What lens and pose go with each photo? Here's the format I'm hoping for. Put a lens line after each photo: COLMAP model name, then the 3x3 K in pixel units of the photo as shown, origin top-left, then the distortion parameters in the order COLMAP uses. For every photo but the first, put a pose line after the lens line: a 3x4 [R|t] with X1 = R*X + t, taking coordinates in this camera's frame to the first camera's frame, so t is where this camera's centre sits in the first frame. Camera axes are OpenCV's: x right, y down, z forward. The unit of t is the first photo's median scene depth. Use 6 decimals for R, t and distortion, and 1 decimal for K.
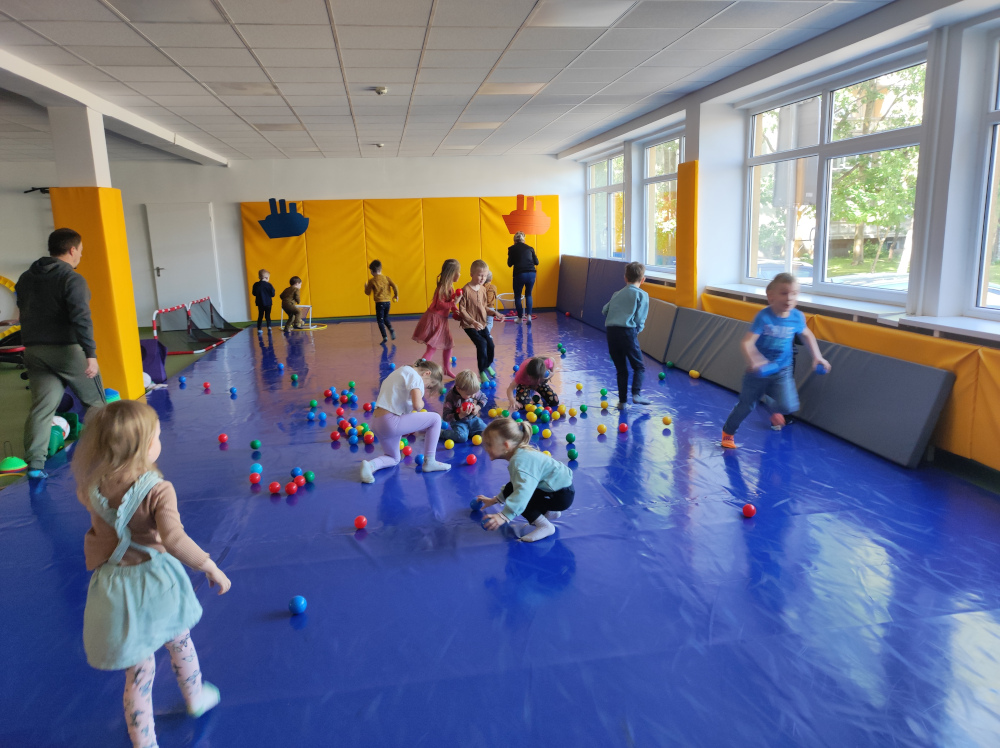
lens RADIAL K [[742.3, 0, 504.8], [0, 742.3, 372.8], [0, 0, 1]] dist [0.020030, -0.005287]
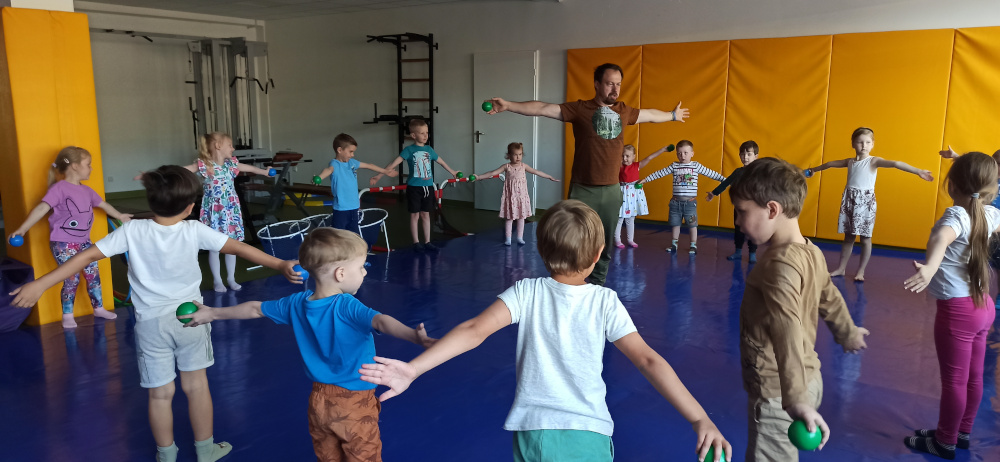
lens RADIAL K [[746.1, 0, 500.2], [0, 746.1, 229.9], [0, 0, 1]] dist [0.046082, -0.016990]
pose [[0.679803, 0.155847, -0.716644, 0.155229], [-0.163383, 0.984786, 0.059176, -0.090025], [0.714964, 0.076859, 0.694924, 0.470879]]
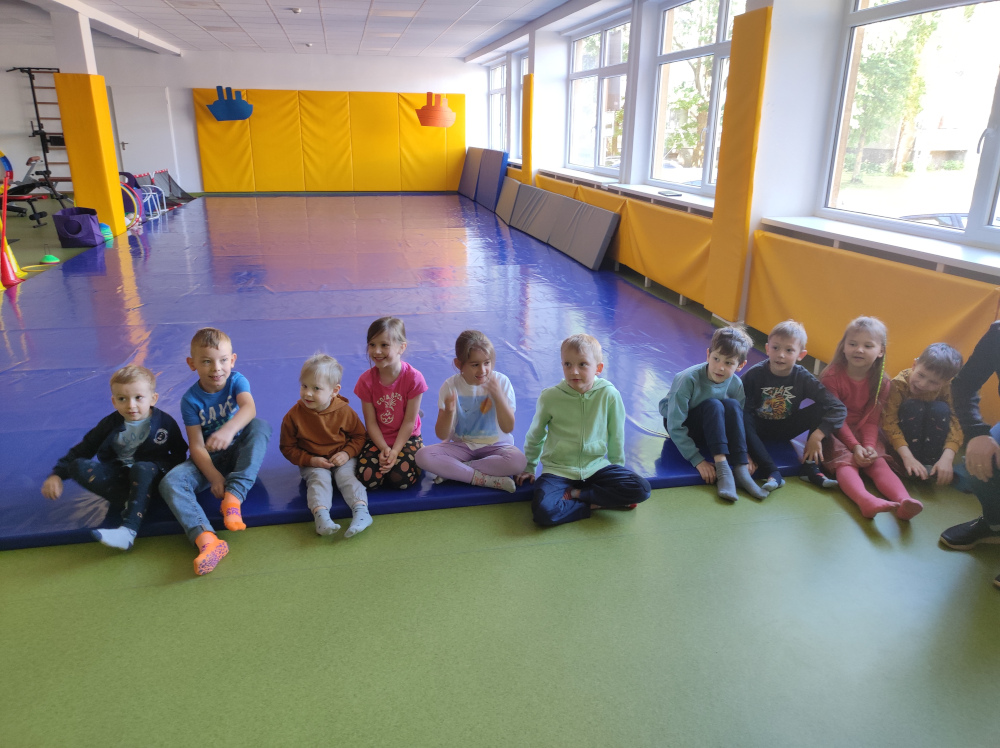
lens RADIAL K [[742.3, 0, 501.9], [0, 742.3, 377.7], [0, 0, 1]] dist [0.020030, -0.005287]
pose [[0.998394, 0.024627, 0.051016, 0.088004], [-0.031246, 0.990582, 0.133305, 0.054313], [-0.047253, -0.134685, 0.989761, -0.263573]]
